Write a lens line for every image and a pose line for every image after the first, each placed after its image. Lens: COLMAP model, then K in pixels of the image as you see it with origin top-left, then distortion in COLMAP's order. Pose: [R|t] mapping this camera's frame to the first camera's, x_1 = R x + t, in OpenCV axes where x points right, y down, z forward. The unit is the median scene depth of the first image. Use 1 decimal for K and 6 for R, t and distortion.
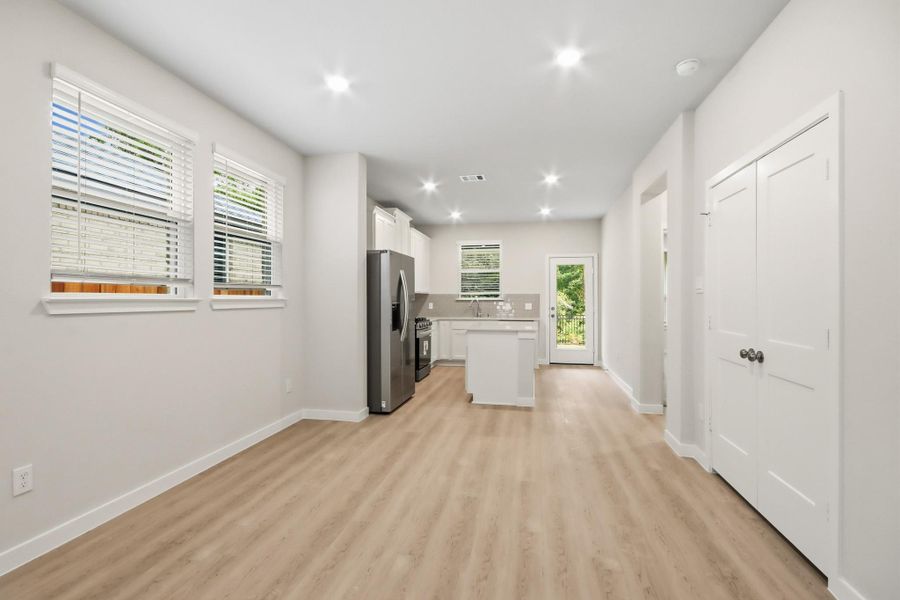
lens RADIAL K [[415.5, 0, 450.0], [0, 415.5, 300.0], [0, 0, 1]] dist [0.002117, 0.000225]
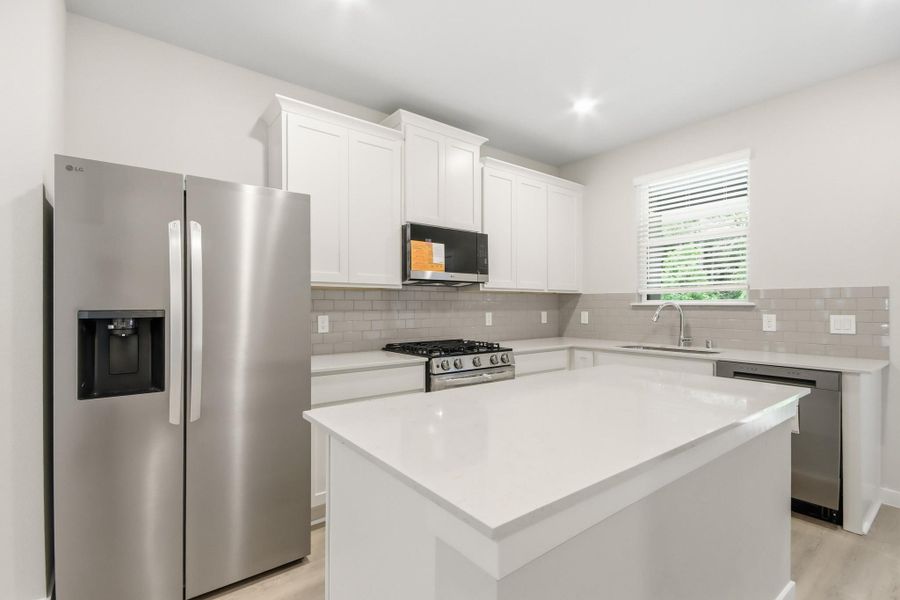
lens RADIAL K [[415.5, 0, 450.0], [0, 415.5, 300.0], [0, 0, 1]] dist [0.002117, 0.000225]
pose [[0.752189, -0.007774, -0.658902, 0.180503], [-0.002985, 0.999880, -0.015205, 0.001555], [0.658941, 0.013404, 0.752075, 0.554772]]
